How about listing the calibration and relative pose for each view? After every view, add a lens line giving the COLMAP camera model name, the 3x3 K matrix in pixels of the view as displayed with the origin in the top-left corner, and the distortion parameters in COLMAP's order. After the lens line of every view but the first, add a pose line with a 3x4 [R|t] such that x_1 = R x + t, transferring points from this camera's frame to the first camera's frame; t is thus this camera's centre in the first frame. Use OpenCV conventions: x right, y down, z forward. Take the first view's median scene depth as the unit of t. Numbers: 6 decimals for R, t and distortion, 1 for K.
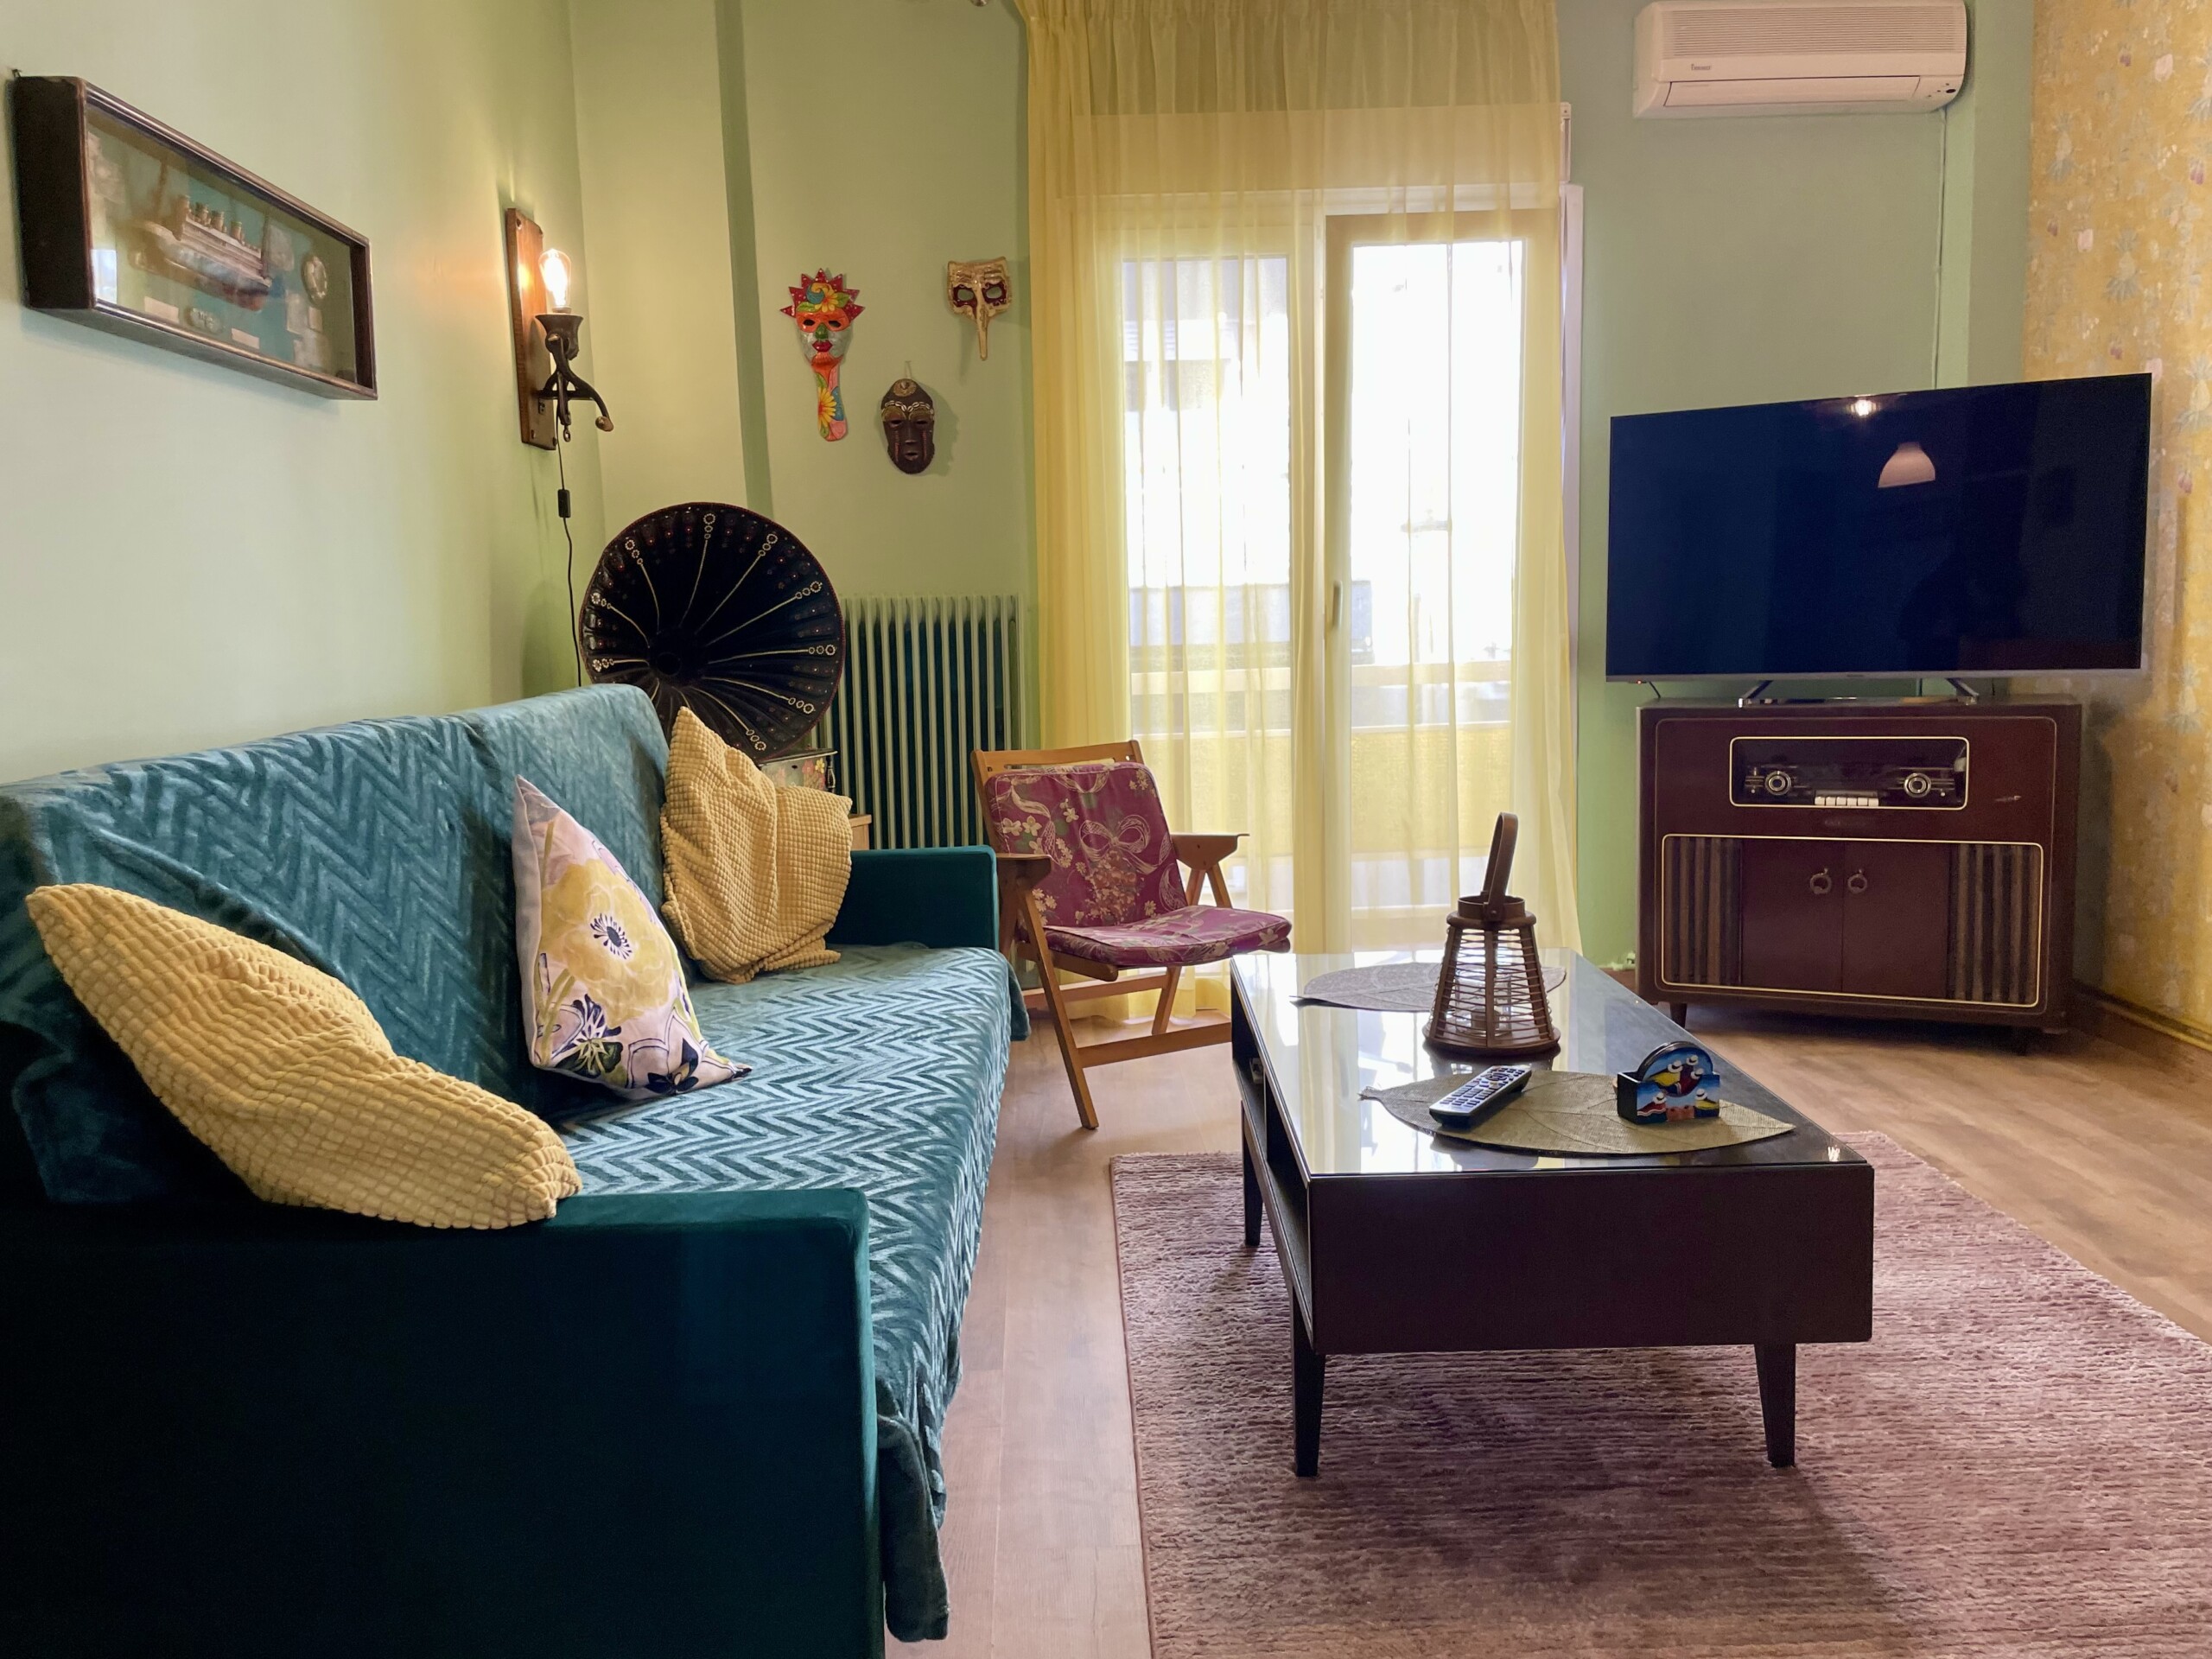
lens RADIAL K [[1725.1, 0, 1123.4], [0, 1725.1, 827.5], [0, 0, 1]] dist [0.092749, -0.112312]
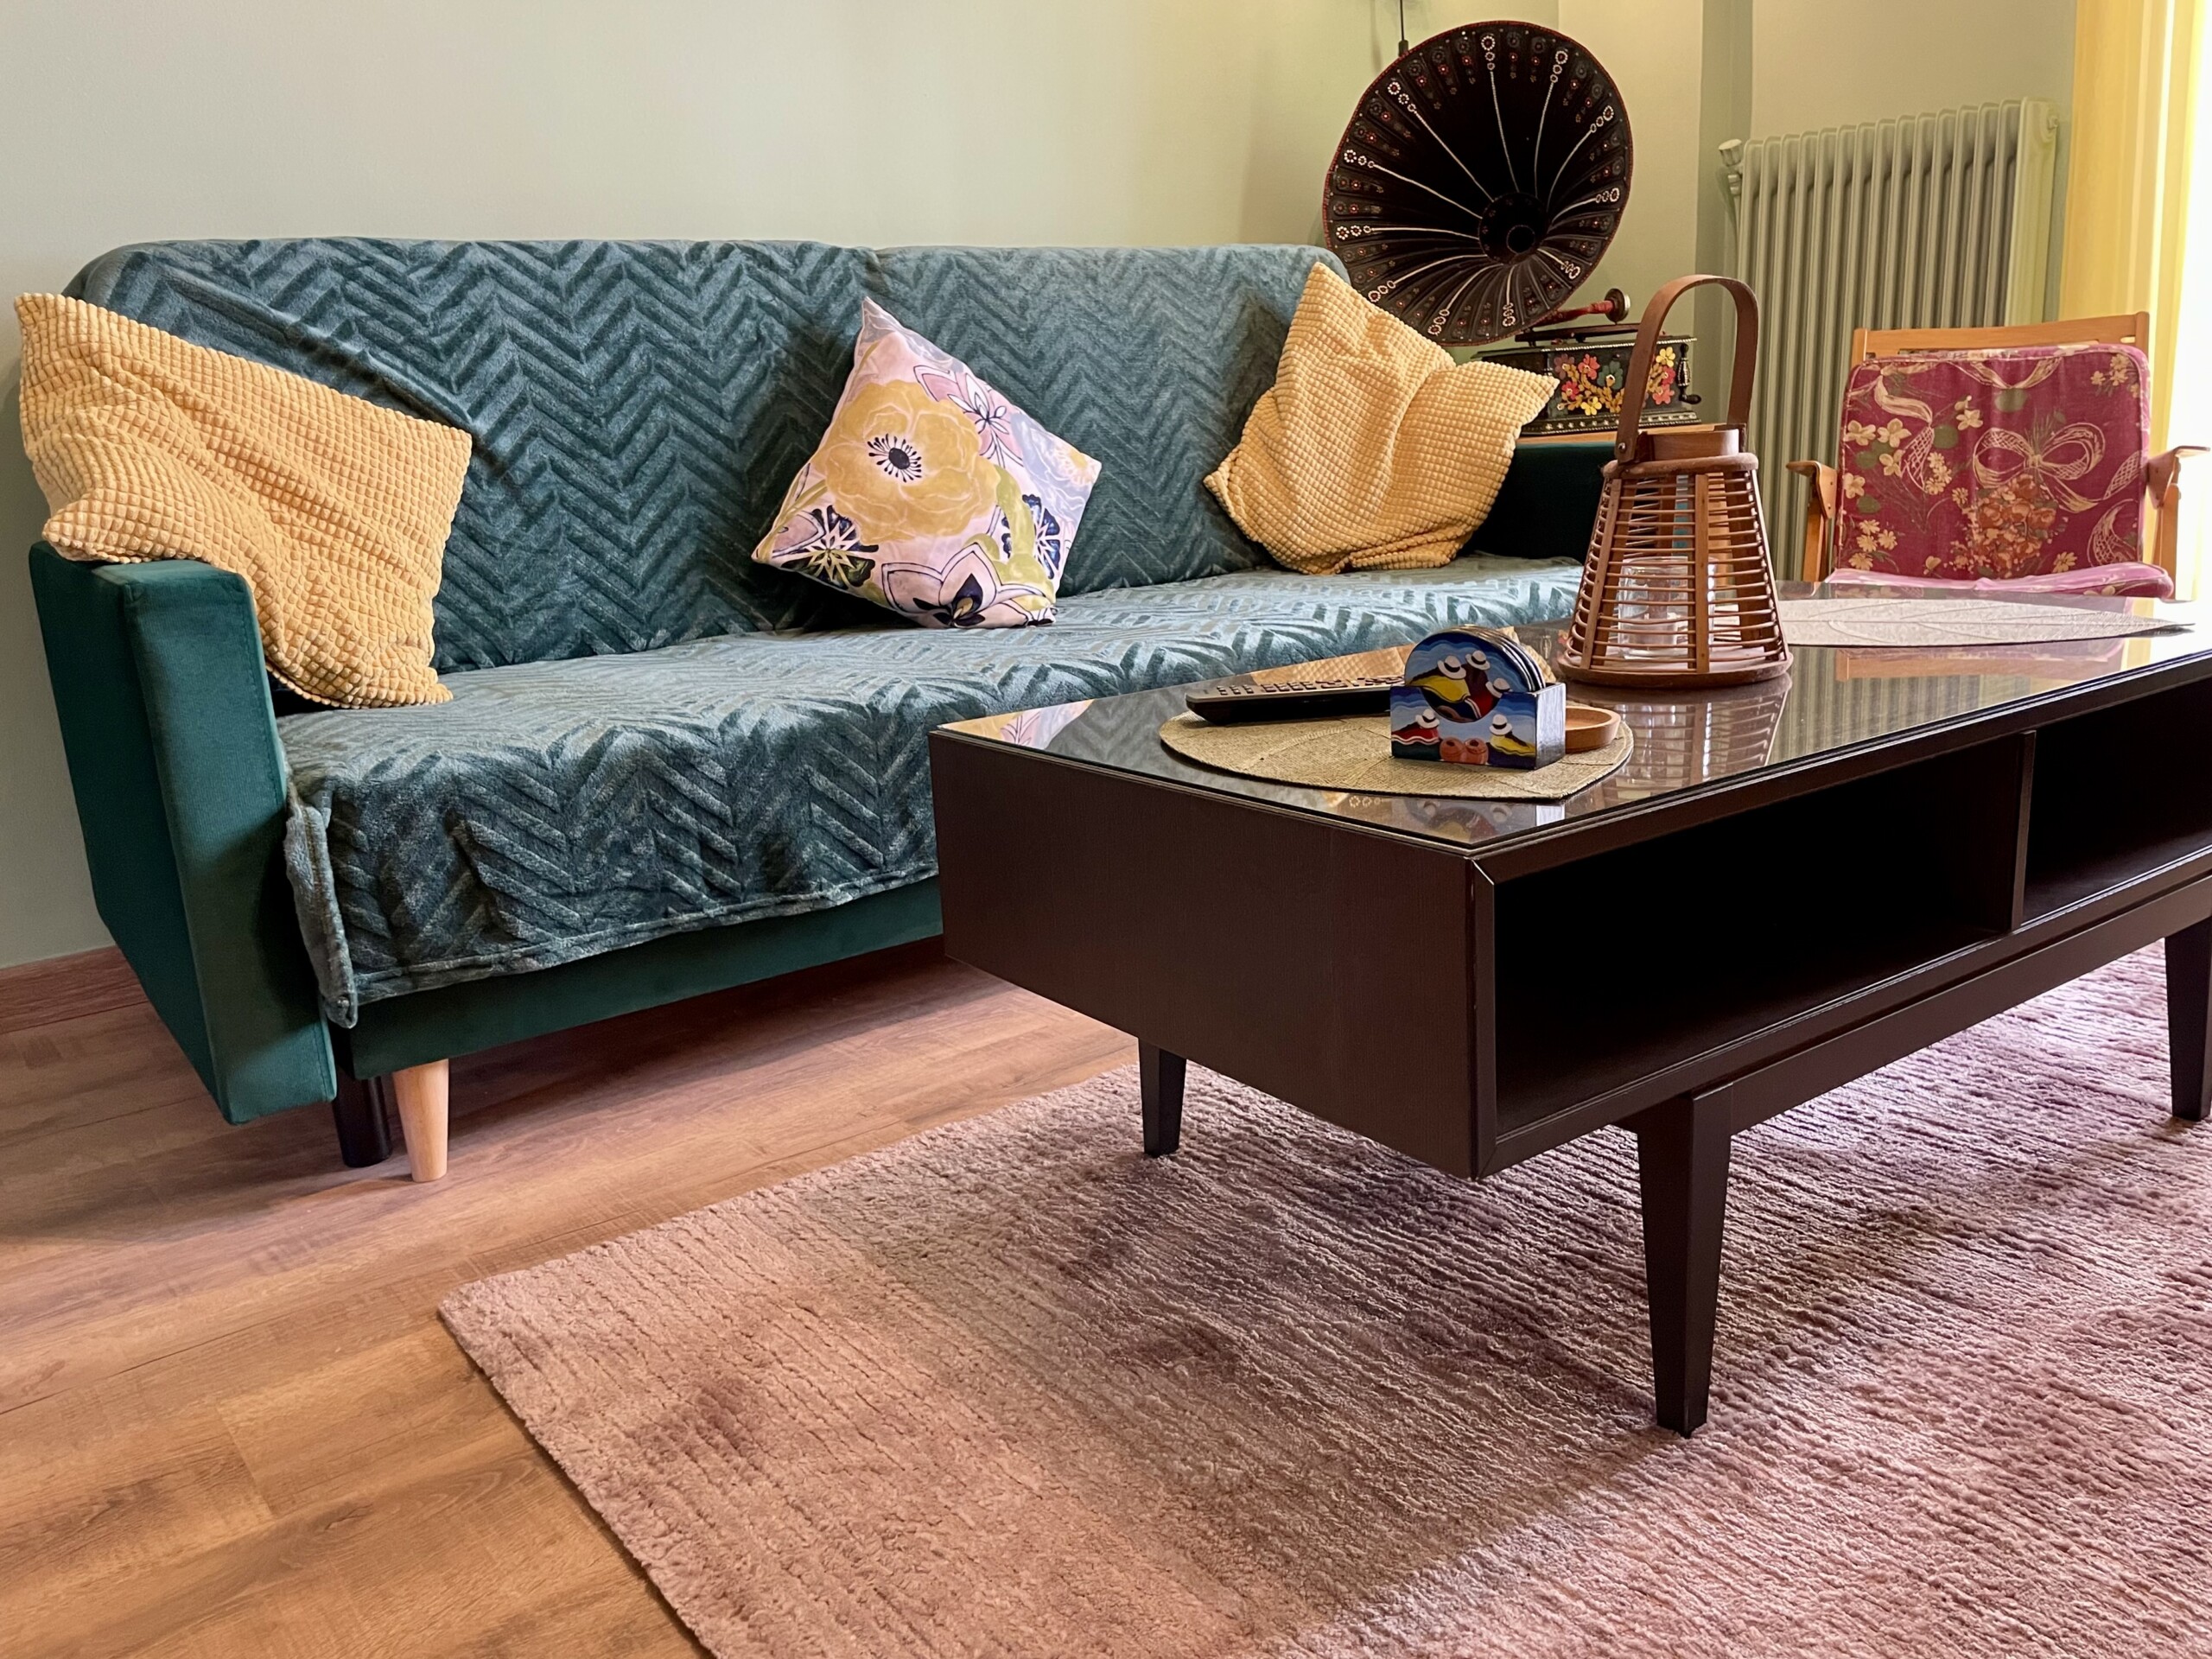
lens RADIAL K [[1725.1, 0, 1077.3], [0, 1725.1, 852.6], [0, 0, 1]] dist [0.092749, -0.112312]
pose [[0.567294, 0.200614, -0.798706, 0.425294], [-0.066150, 0.977841, 0.198624, 0.054011], [0.820854, -0.059844, 0.567994, 0.335461]]
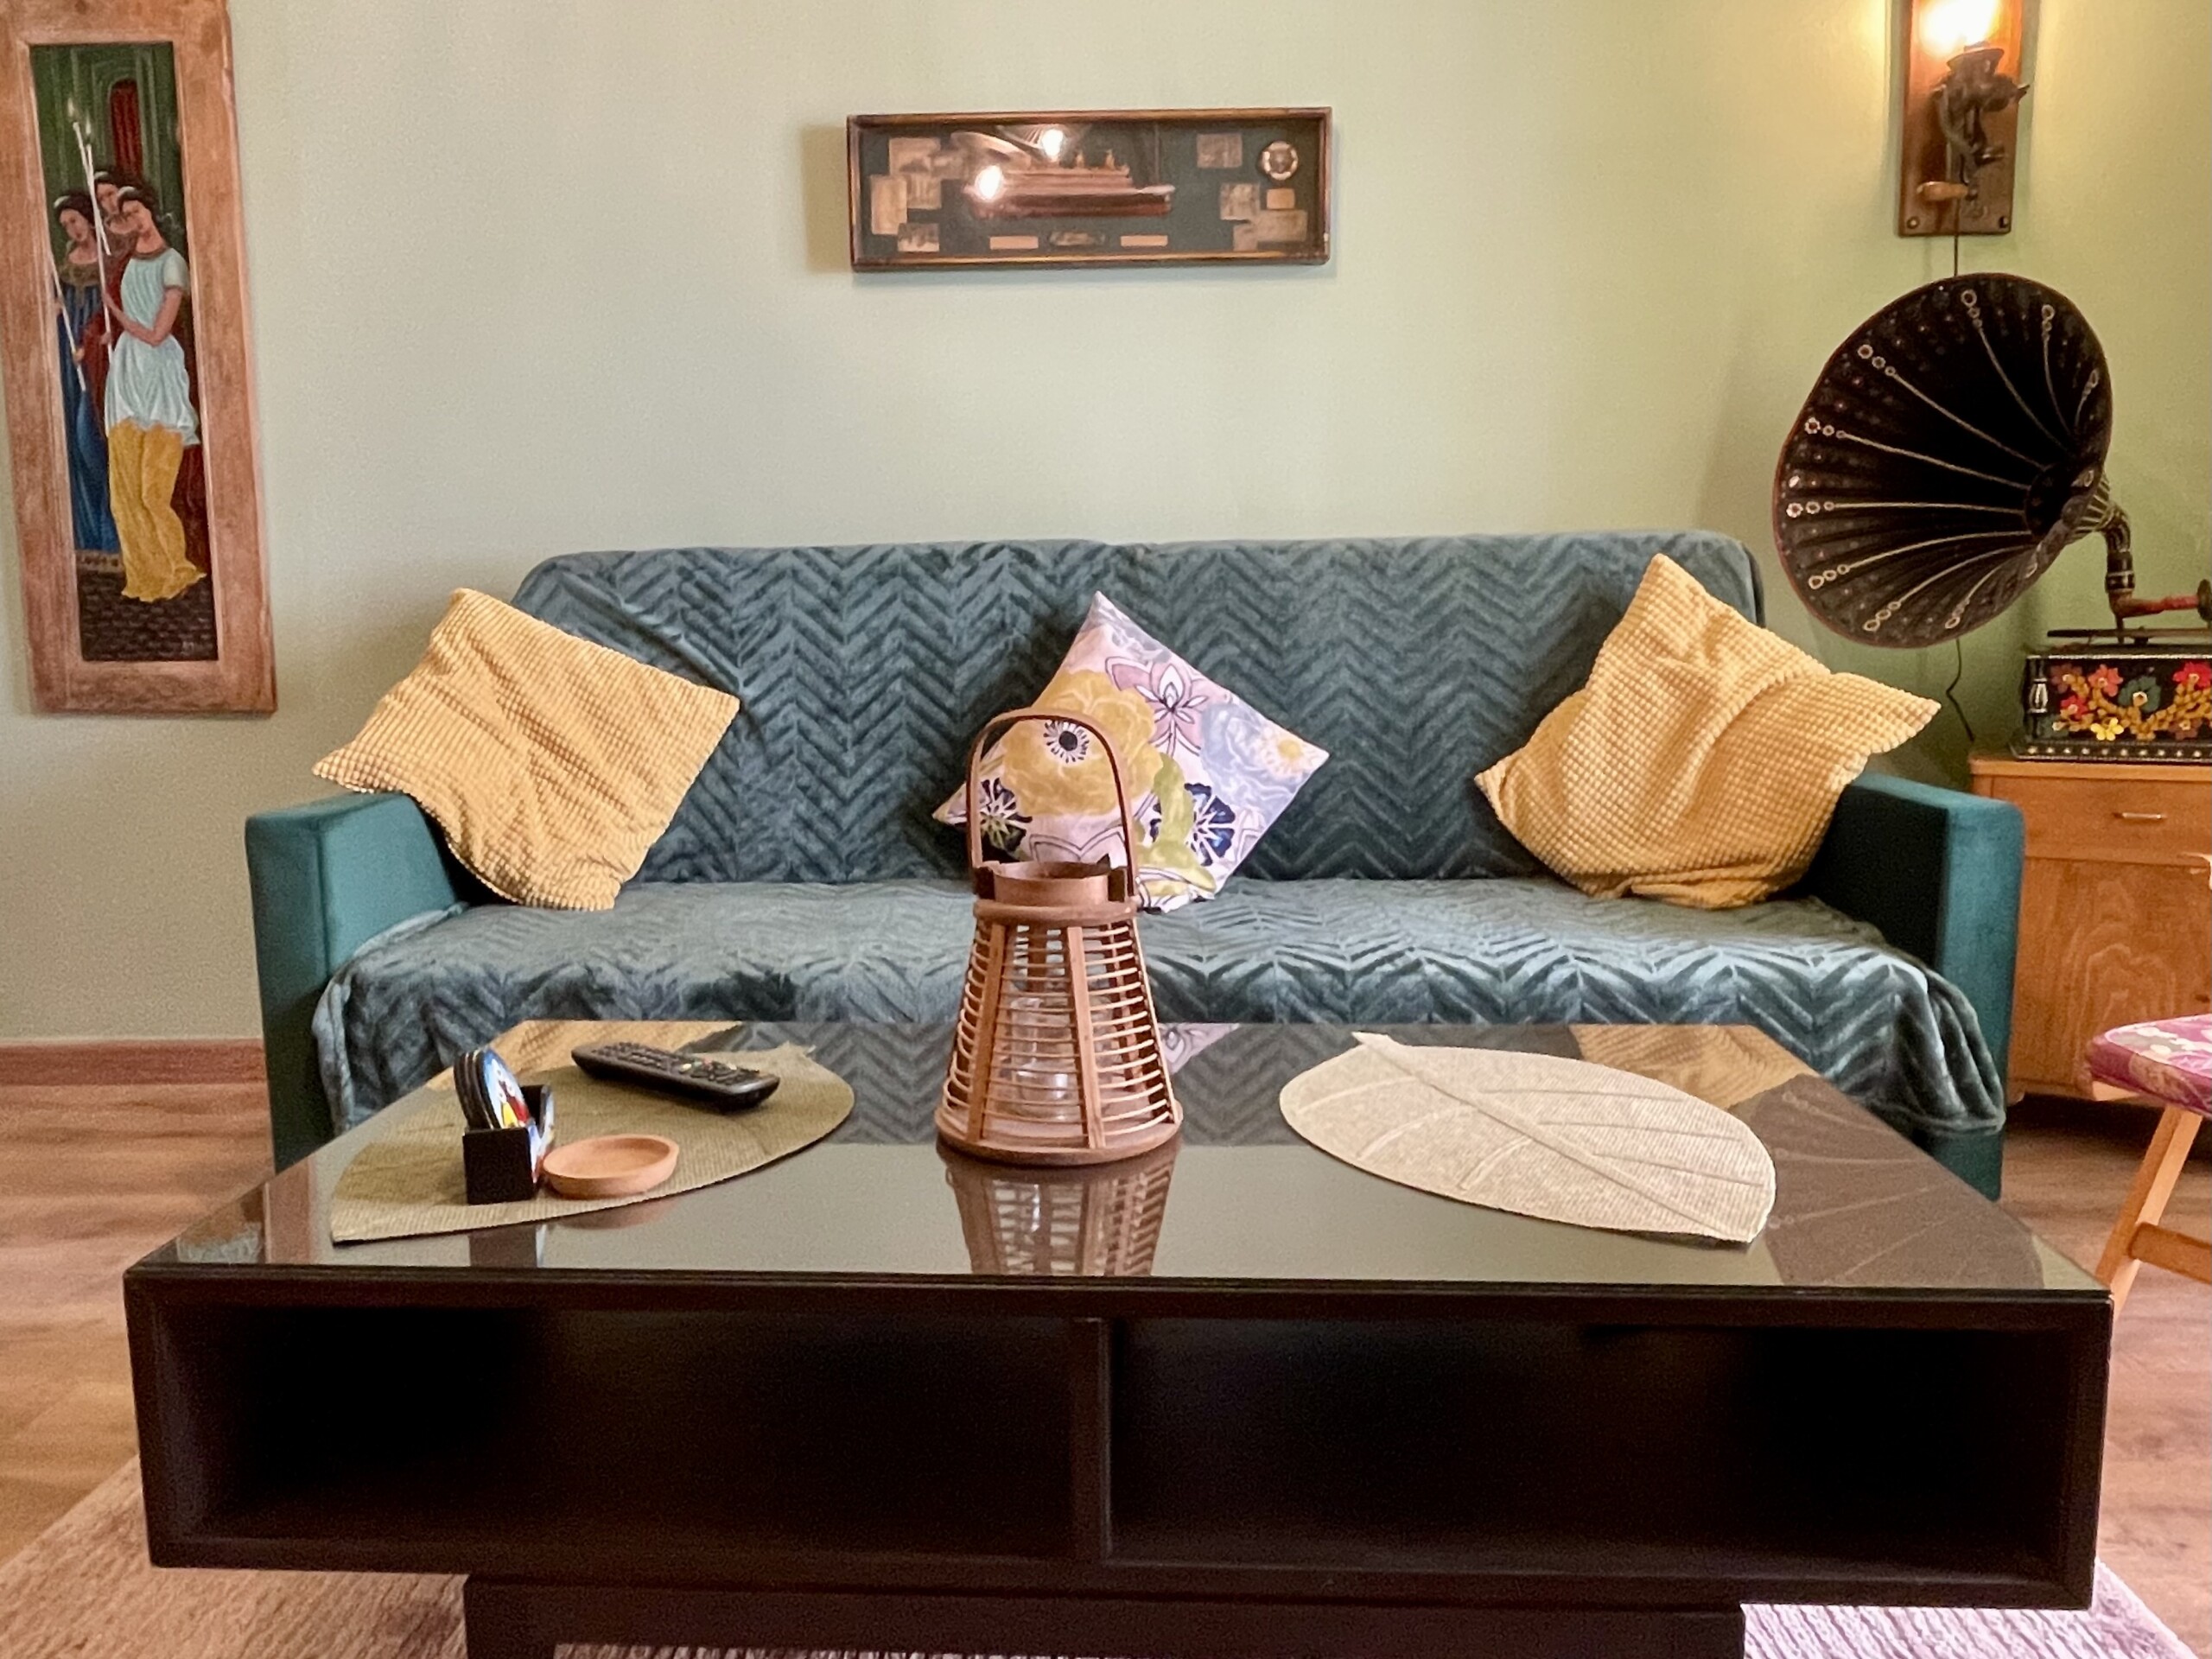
lens RADIAL K [[1600.6, 0, 1070.8], [0, 1600.6, 863.0], [0, 0, 1]] dist [0.006797, -0.012668]
pose [[-0.078477, 0.186332, -0.979348, 0.487190], [-0.111065, 0.974628, 0.194334, -0.040726], [0.990710, 0.124022, -0.055790, 0.725868]]
